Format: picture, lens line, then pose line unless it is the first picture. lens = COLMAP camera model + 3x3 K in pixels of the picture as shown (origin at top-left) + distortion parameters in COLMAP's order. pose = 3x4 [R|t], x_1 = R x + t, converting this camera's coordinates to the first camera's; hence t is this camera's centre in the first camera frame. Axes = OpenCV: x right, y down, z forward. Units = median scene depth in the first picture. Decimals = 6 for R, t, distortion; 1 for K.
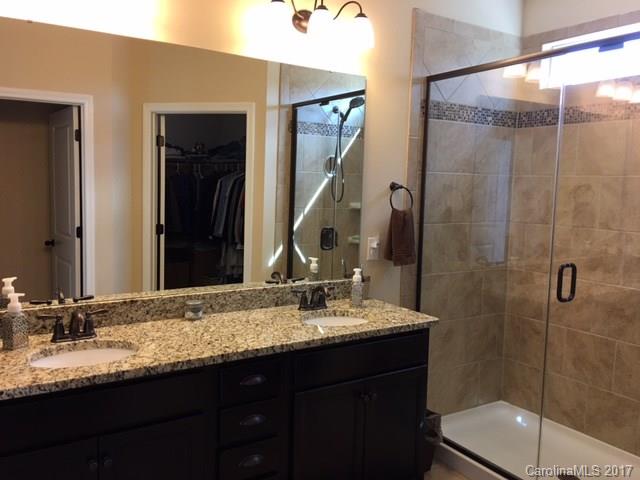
lens RADIAL K [[540.4, 0, 320.8], [0, 540.4, 237.1], [0, 0, 1]] dist [0.042238, -0.040604]
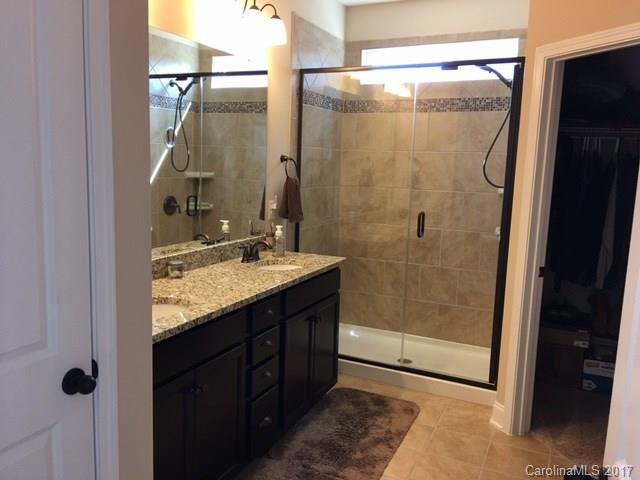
lens RADIAL K [[540.4, 0, 314.2], [0, 540.4, 240.6], [0, 0, 1]] dist [0.042238, -0.040604]
pose [[0.850934, -0.077001, 0.519599, -0.454843], [0.042955, 0.996085, 0.077266, 0.000151], [-0.523514, -0.043429, 0.850910, -0.087260]]
